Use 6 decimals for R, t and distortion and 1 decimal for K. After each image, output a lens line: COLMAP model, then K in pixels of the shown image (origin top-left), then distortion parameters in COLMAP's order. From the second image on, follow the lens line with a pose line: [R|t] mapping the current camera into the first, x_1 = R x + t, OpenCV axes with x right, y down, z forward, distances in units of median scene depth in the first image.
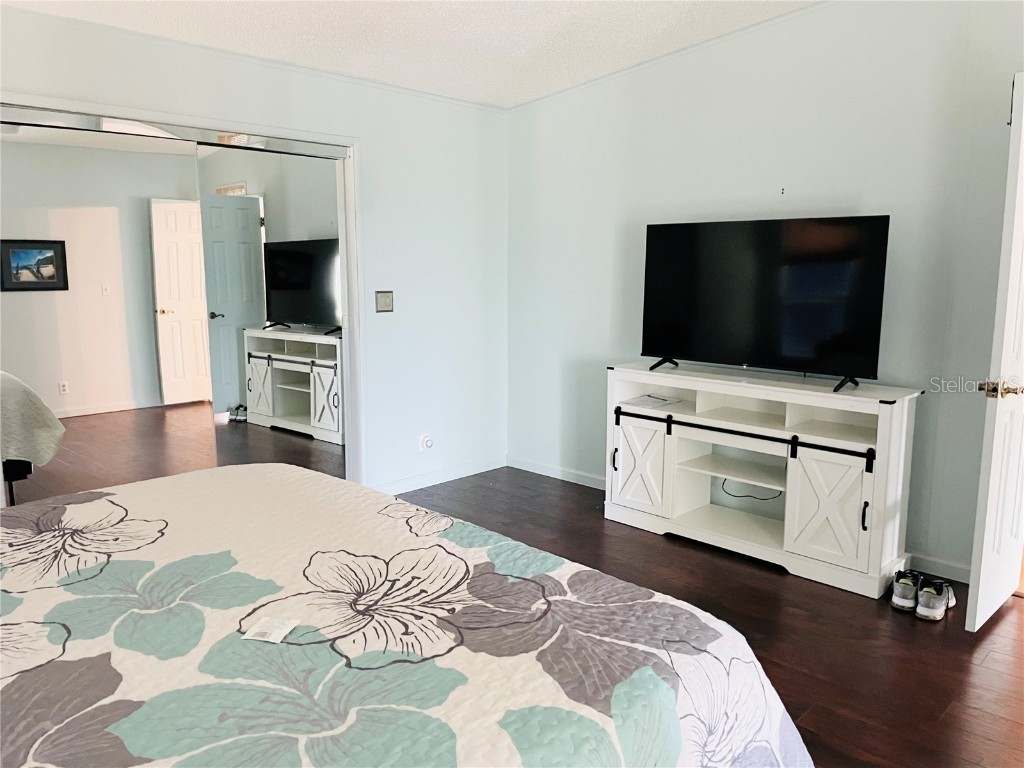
lens RADIAL K [[783.3, 0, 512.0], [0, 783.3, 384.0], [0, 0, 1]] dist [0.145957, -0.169600]
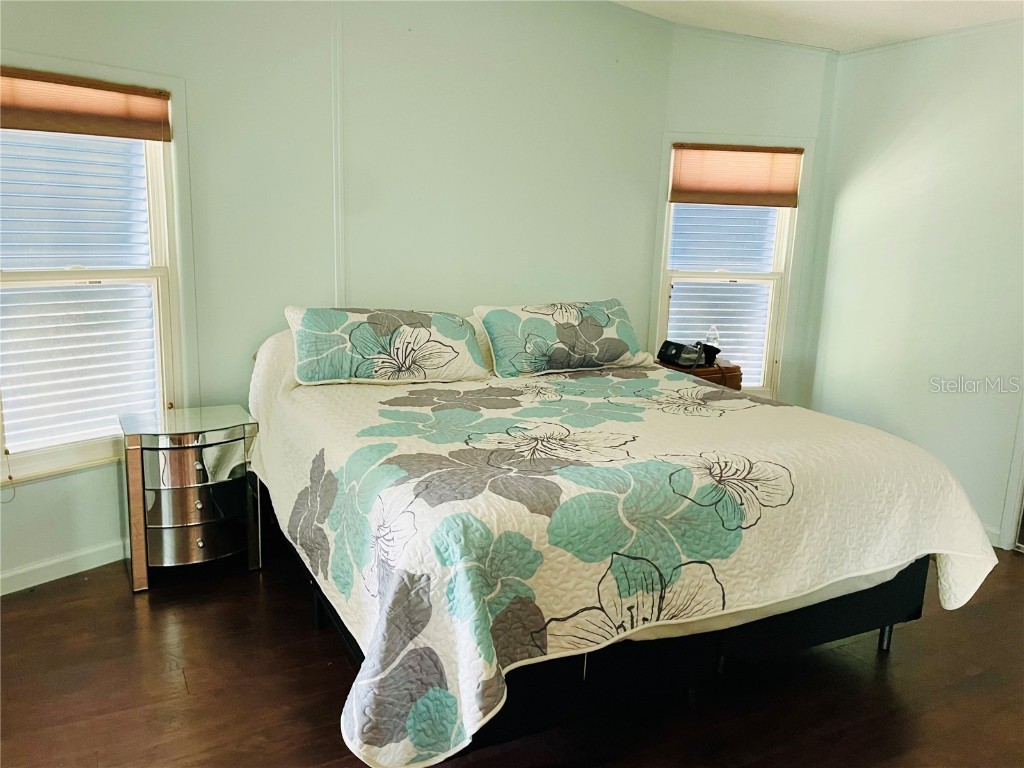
lens RADIAL K [[783.3, 0, 512.0], [0, 783.3, 384.0], [0, 0, 1]] dist [0.145957, -0.169600]
pose [[-0.314910, 0.171442, -0.933509, 1.314521], [-0.175809, 0.955993, 0.234878, -0.198764], [0.932697, 0.238085, -0.270911, 1.329273]]
